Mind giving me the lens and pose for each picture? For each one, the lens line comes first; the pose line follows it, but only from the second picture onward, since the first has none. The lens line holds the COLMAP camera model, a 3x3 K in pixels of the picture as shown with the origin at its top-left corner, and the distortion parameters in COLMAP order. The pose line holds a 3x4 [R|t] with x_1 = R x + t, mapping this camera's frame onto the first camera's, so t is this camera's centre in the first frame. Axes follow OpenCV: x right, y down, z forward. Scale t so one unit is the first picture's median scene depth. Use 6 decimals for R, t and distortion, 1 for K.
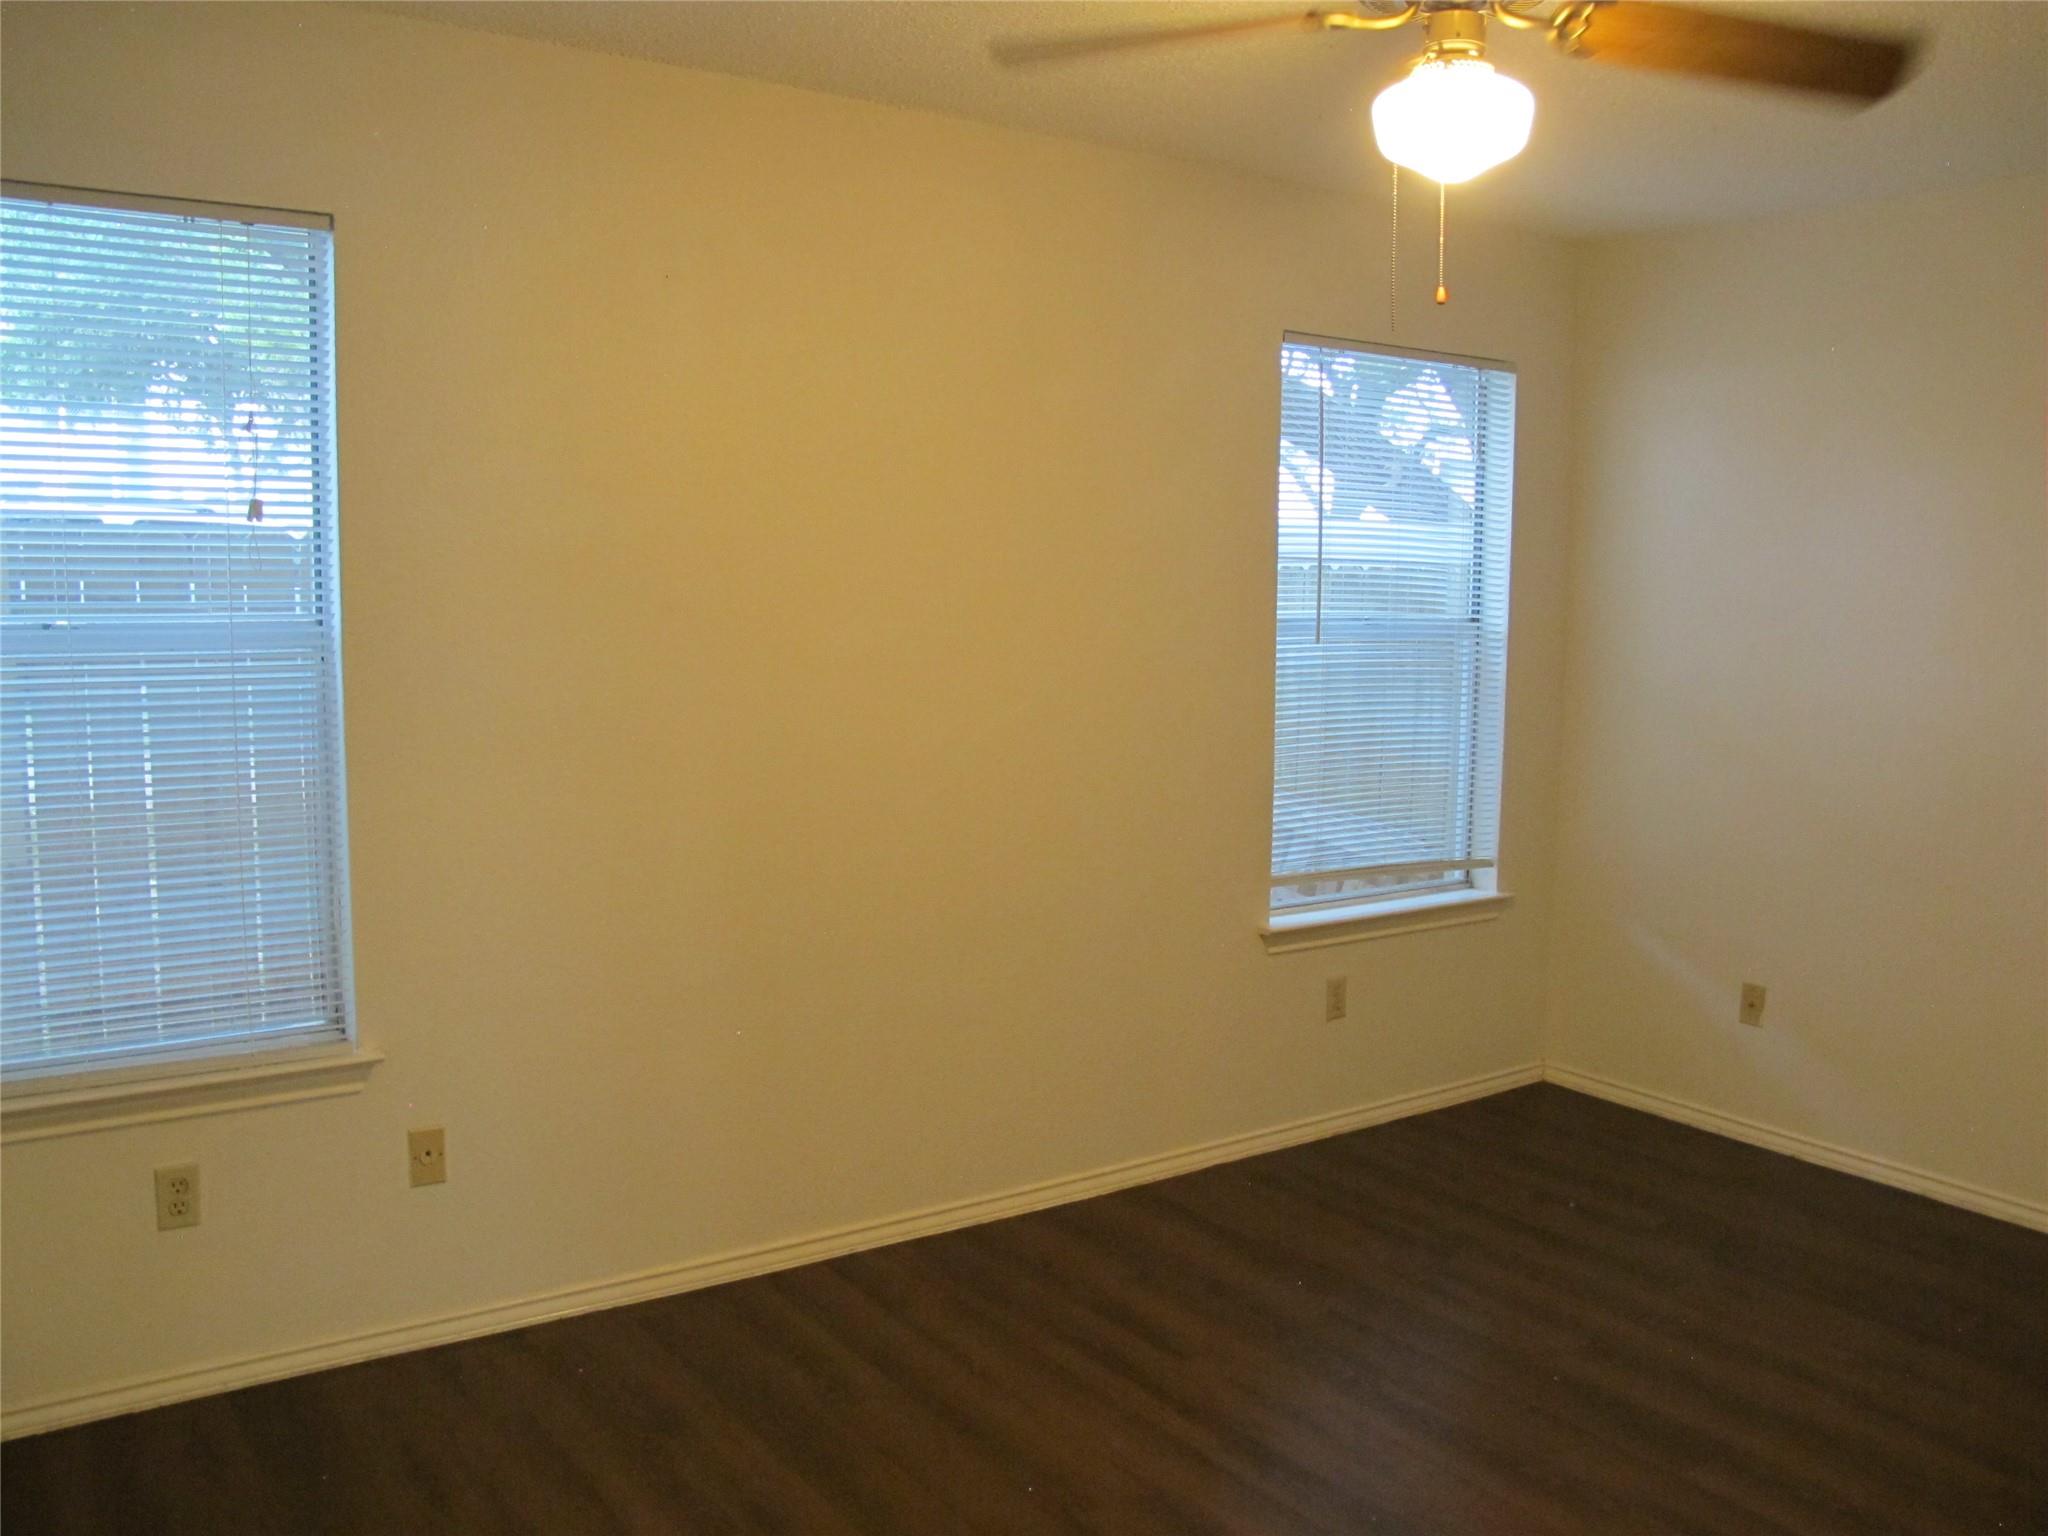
lens RADIAL K [[1731.4, 0, 1027.5], [0, 1731.4, 797.4], [0, 0, 1]] dist [-0.141420, 0.104176]
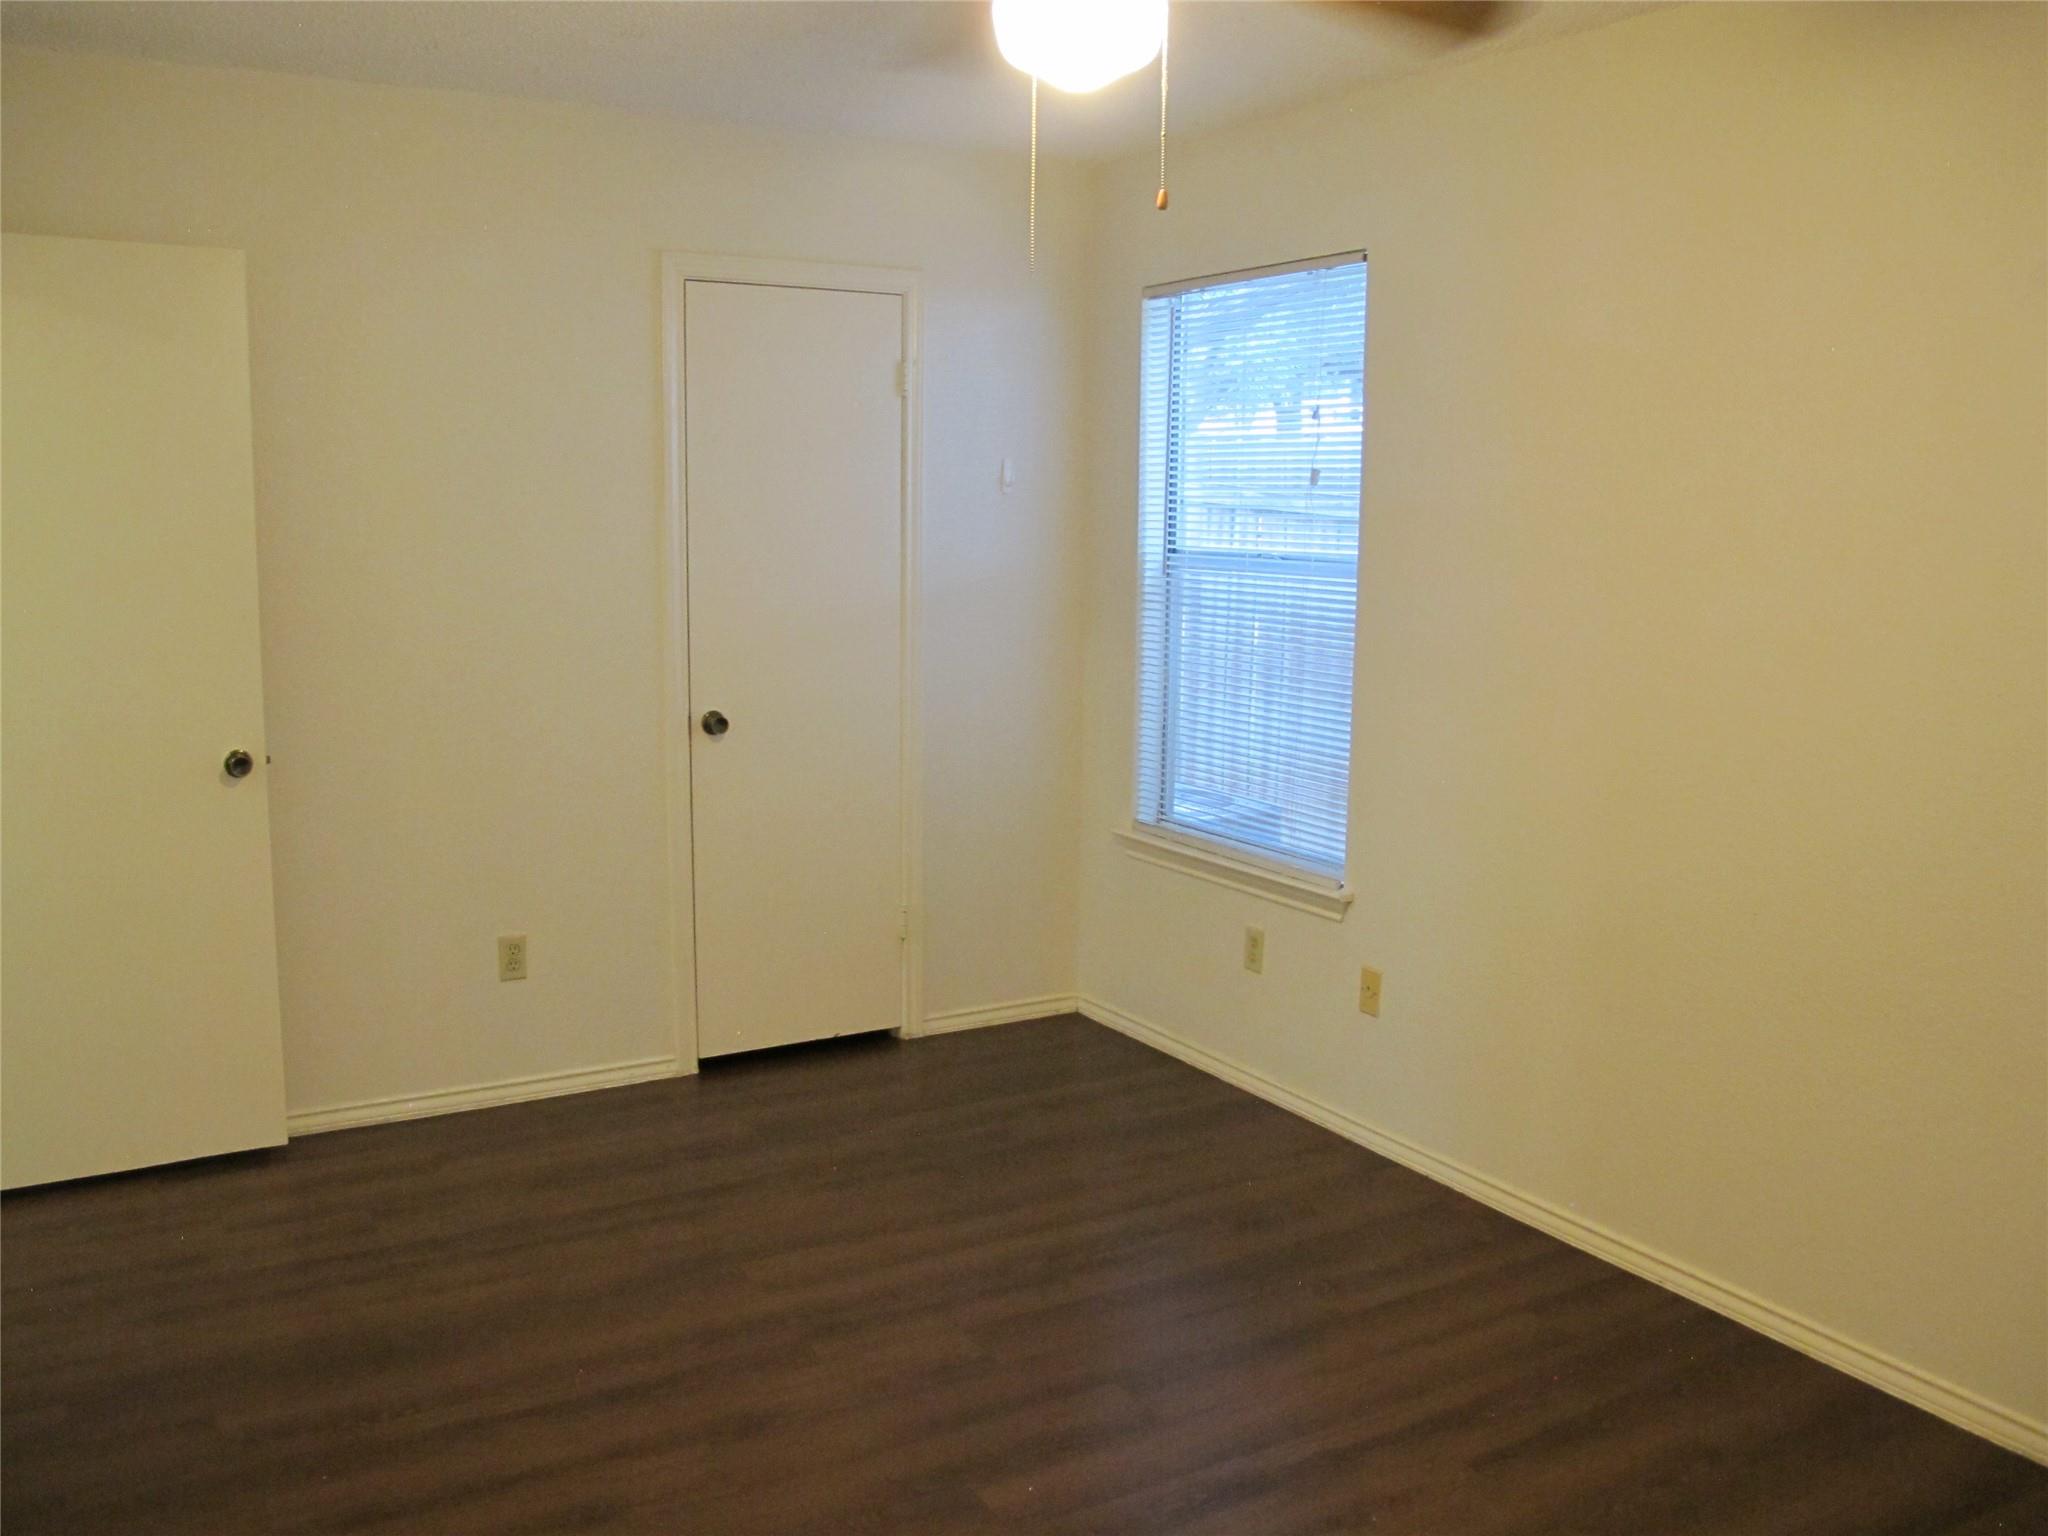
lens RADIAL K [[1731.4, 0, 1027.5], [0, 1731.4, 797.4], [0, 0, 1]] dist [-0.141420, 0.104176]
pose [[-0.075734, 0.148914, -0.985946, 0.967370], [-0.140772, 0.977285, 0.158419, -0.100765], [0.987141, 0.150791, -0.053051, 0.864365]]
